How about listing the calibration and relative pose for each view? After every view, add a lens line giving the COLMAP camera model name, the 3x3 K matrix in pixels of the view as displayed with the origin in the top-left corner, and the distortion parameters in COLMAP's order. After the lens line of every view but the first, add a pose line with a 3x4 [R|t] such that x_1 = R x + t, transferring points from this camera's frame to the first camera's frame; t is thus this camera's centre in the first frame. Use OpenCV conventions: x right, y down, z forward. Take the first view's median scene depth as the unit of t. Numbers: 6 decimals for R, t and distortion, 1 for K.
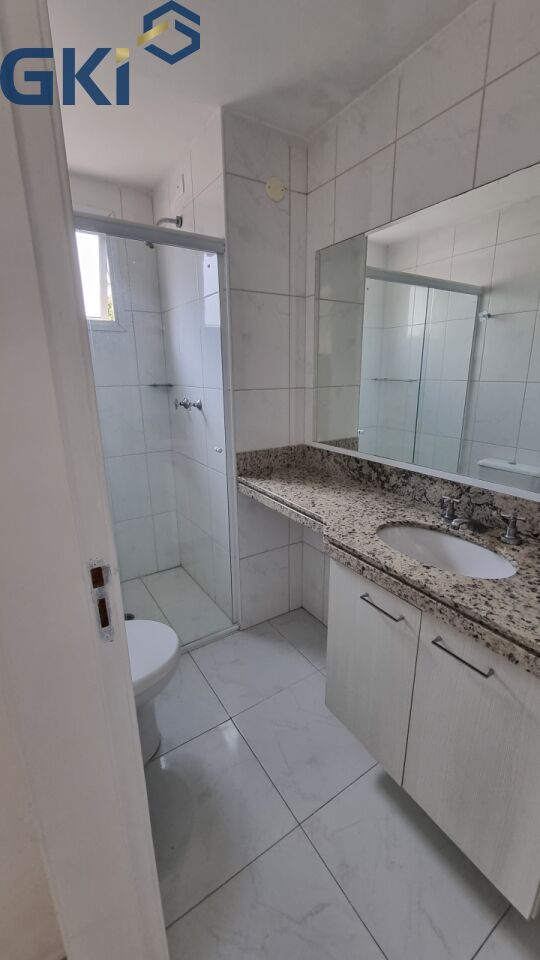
lens RADIAL K [[390.4, 0, 277.4], [0, 390.4, 479.6], [0, 0, 1]] dist [0.002268, -0.000563]
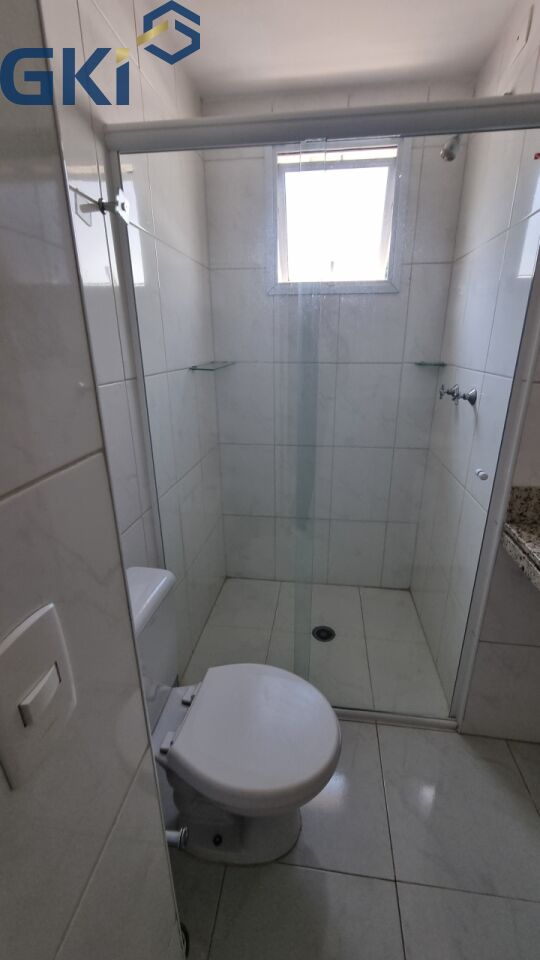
lens RADIAL K [[390.4, 0, 277.4], [0, 390.4, 479.6], [0, 0, 1]] dist [0.002268, -0.000563]
pose [[0.758812, 0.220937, -0.612691, -0.012312], [-0.179064, 0.975224, 0.129898, -0.085855], [0.626211, 0.011143, 0.779574, 0.284090]]
